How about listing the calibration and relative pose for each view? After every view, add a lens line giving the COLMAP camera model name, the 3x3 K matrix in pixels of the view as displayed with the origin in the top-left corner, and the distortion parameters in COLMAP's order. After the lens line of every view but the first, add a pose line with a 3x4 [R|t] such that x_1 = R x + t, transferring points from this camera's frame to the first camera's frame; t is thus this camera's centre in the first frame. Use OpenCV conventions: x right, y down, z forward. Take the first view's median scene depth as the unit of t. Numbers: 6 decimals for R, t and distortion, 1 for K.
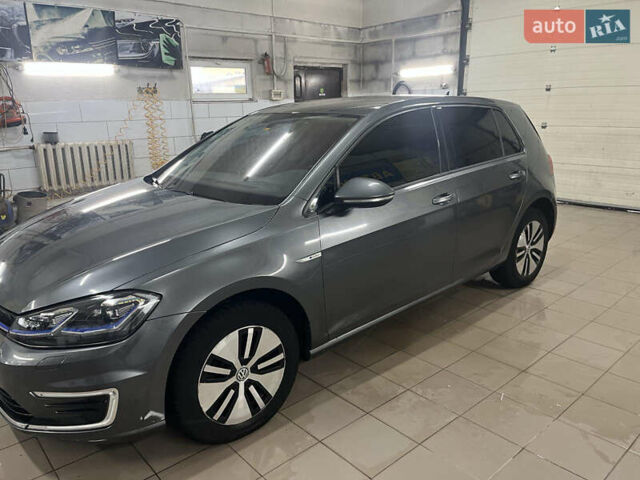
lens RADIAL K [[490.4, 0, 320.0], [0, 490.4, 240.0], [0, 0, 1]] dist [0.068811, -0.101940]
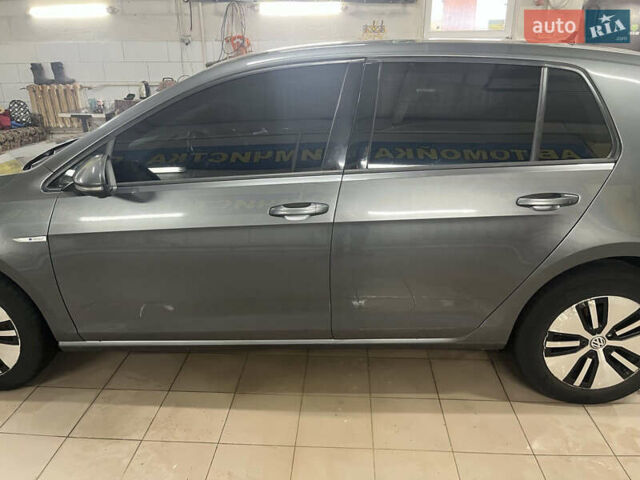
lens RADIAL K [[489.1, 0, 316.3], [0, 489.1, 236.4], [0, 0, 1]] dist [0.069452, -0.101349]
pose [[0.714709, 0.268908, -0.645662, 0.614704], [-0.195459, 0.963148, 0.184774, -0.155488], [0.671555, -0.005859, 0.740931, 0.481839]]
